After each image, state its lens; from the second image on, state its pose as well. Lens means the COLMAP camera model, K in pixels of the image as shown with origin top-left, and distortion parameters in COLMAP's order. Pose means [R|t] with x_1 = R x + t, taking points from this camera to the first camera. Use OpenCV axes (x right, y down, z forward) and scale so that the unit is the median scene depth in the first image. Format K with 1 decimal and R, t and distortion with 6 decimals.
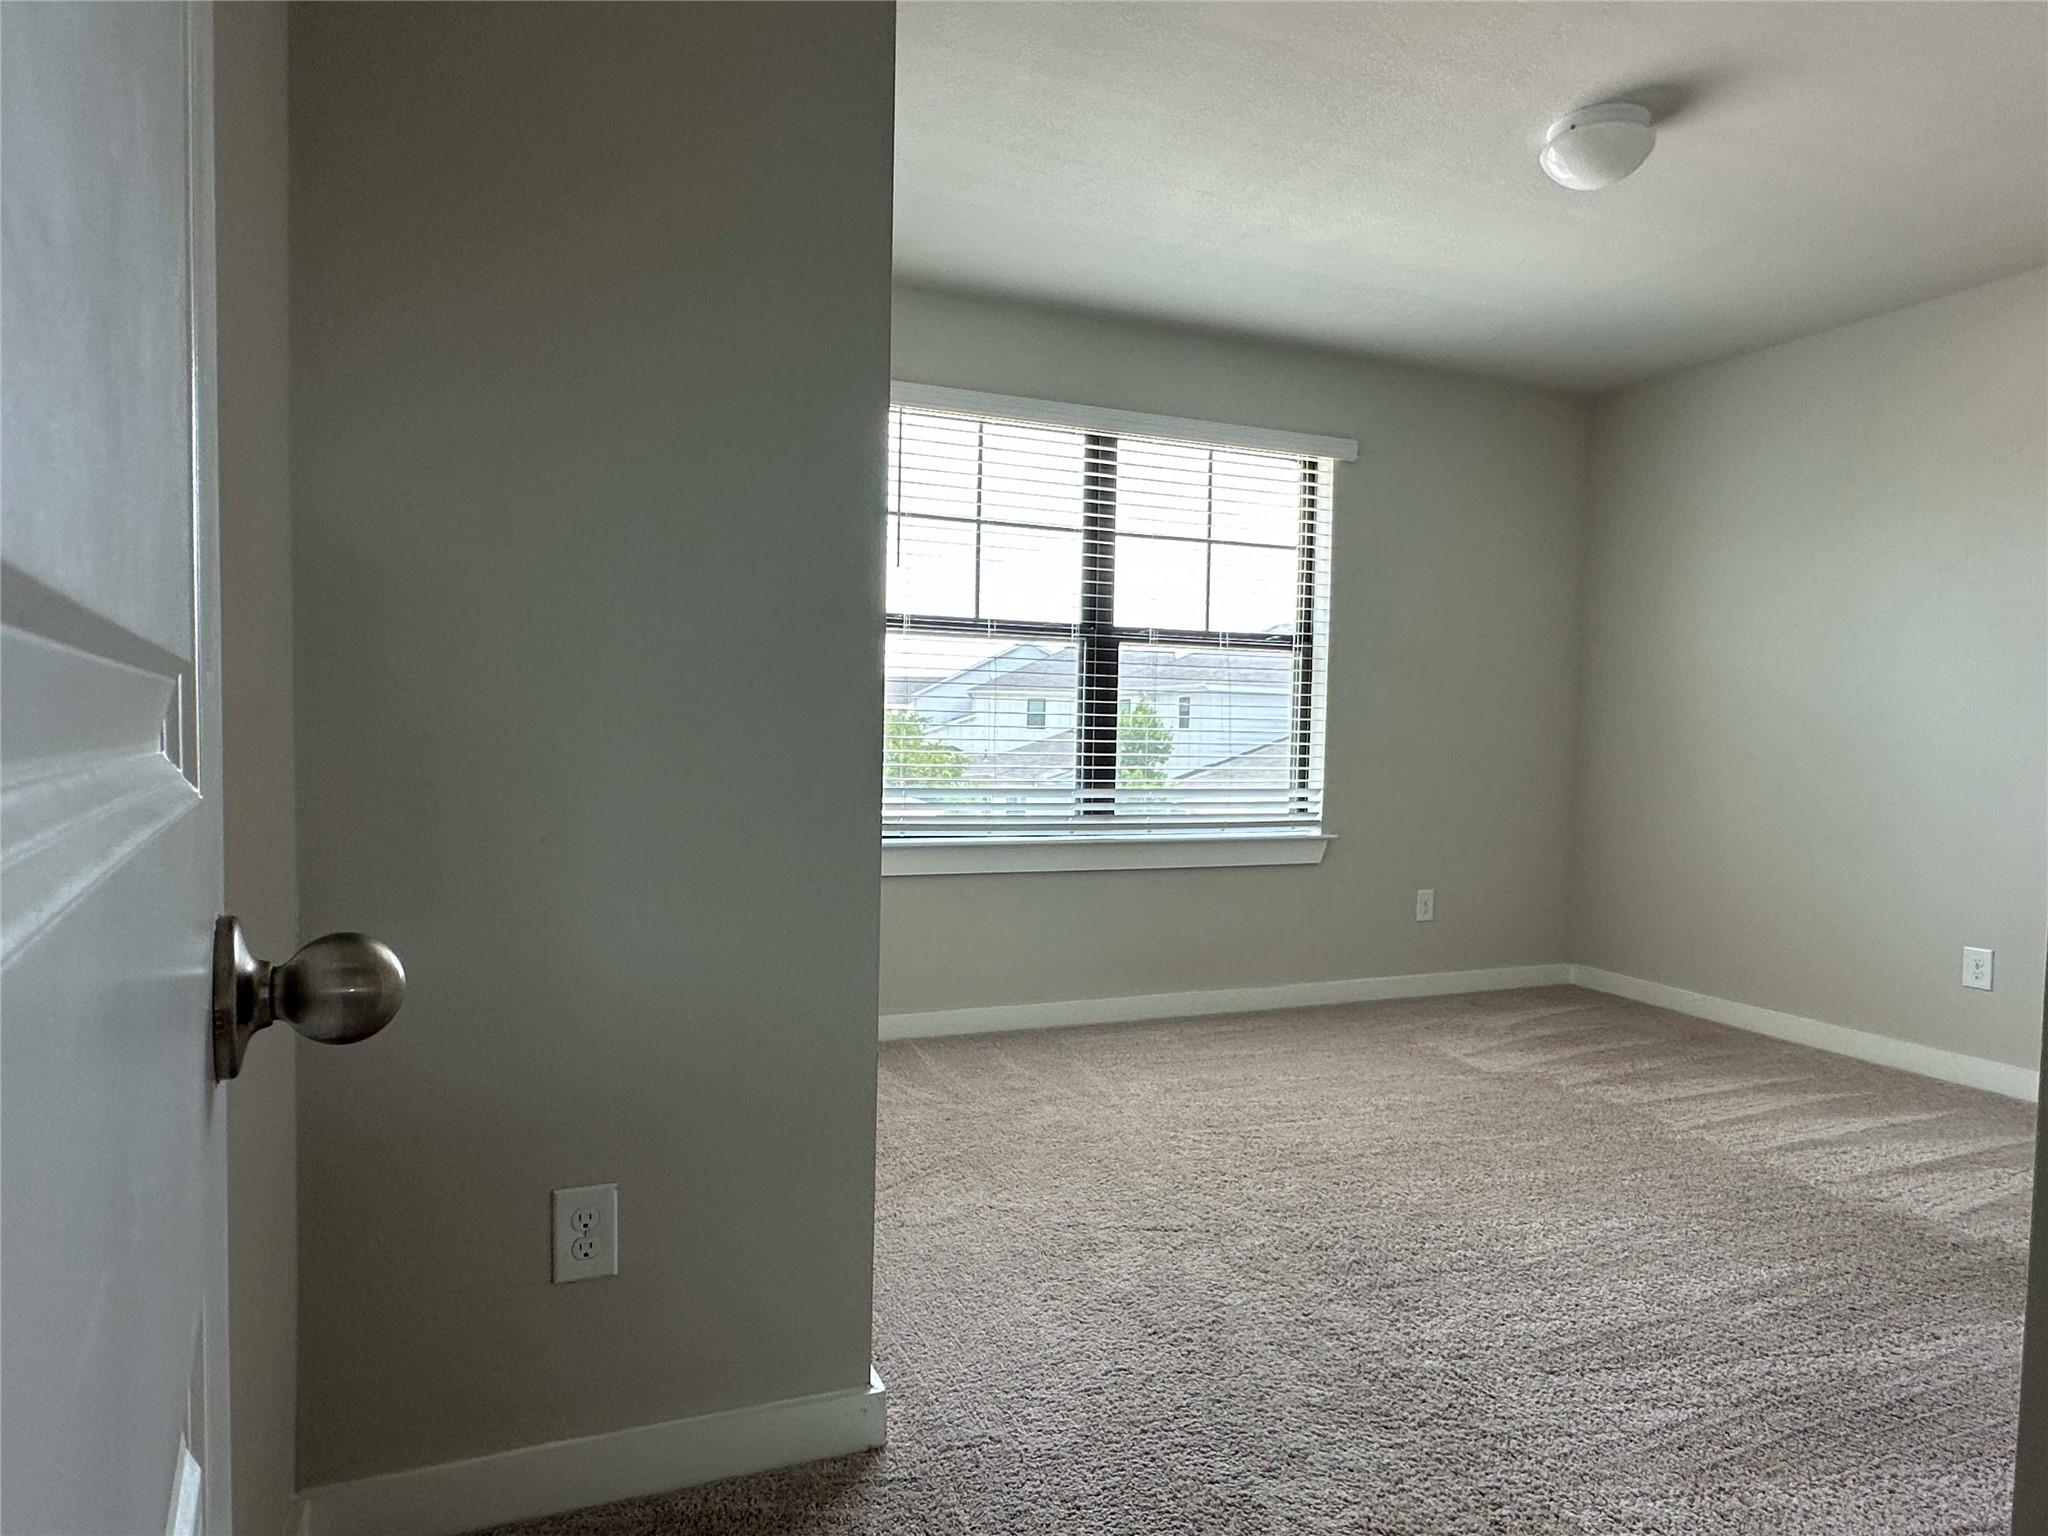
lens RADIAL K [[1233.1, 0, 1009.6], [0, 1233.1, 771.2], [0, 0, 1]] dist [-0.002938, -0.001453]
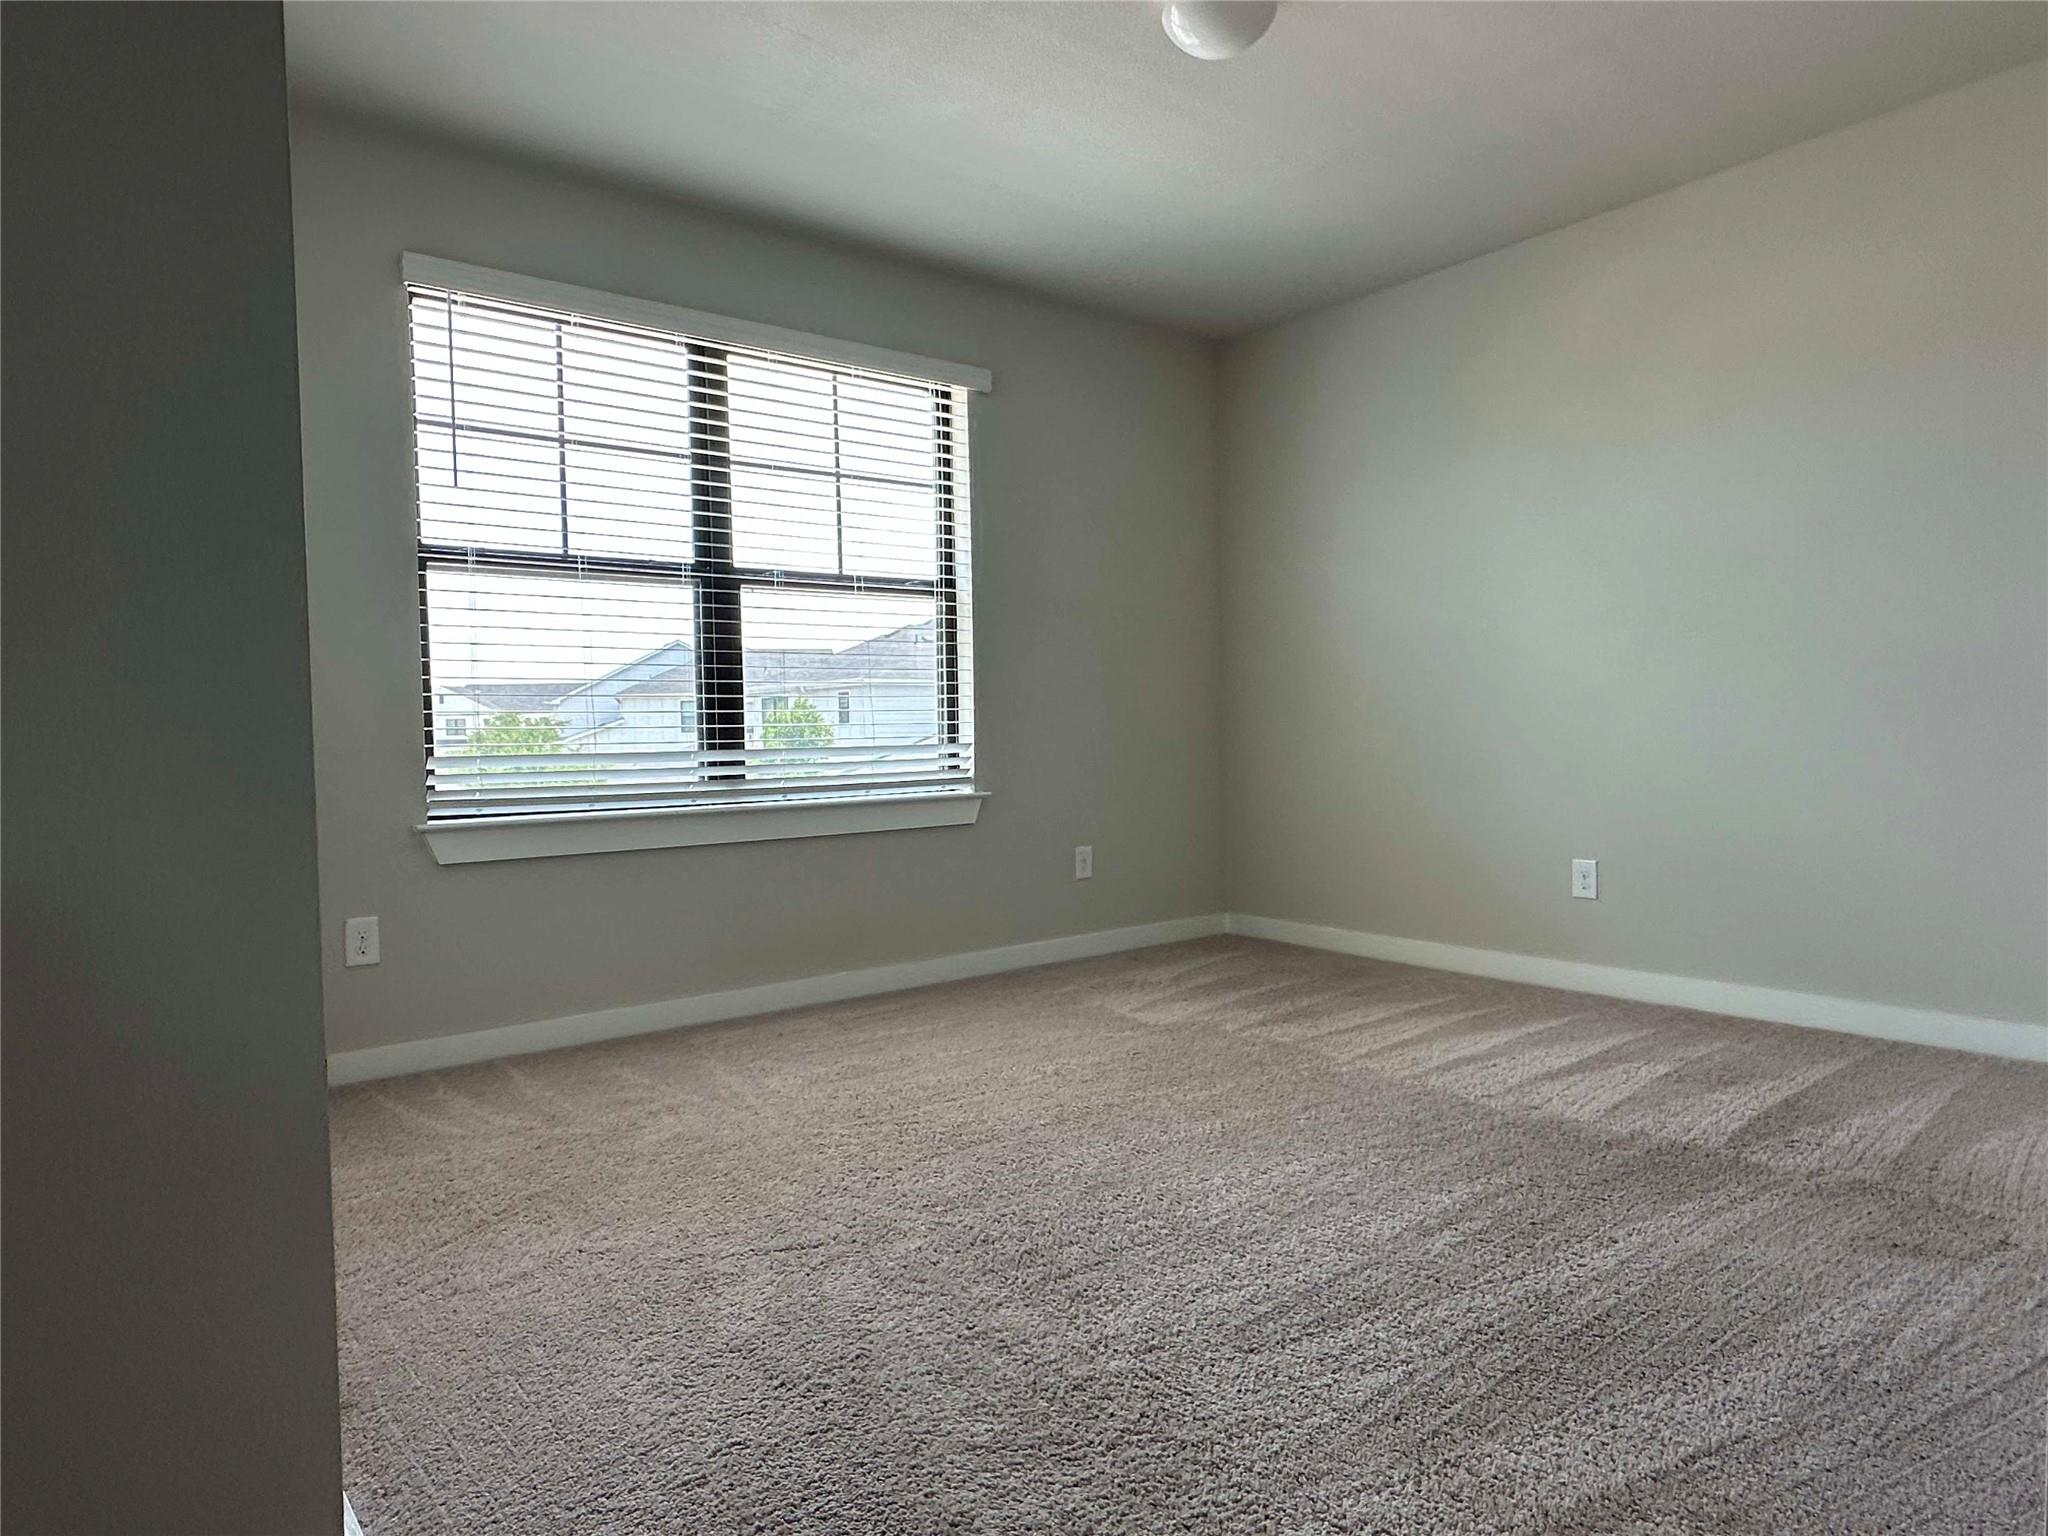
lens RADIAL K [[1233.1, 0, 1003.9], [0, 1233.1, 780.0], [0, 0, 1]] dist [-0.002938, -0.001453]
pose [[0.963955, -0.051319, 0.261069, 0.044494], [0.050070, 0.998680, 0.011438, 0.045869], [-0.261312, 0.002045, 0.965252, 0.134539]]
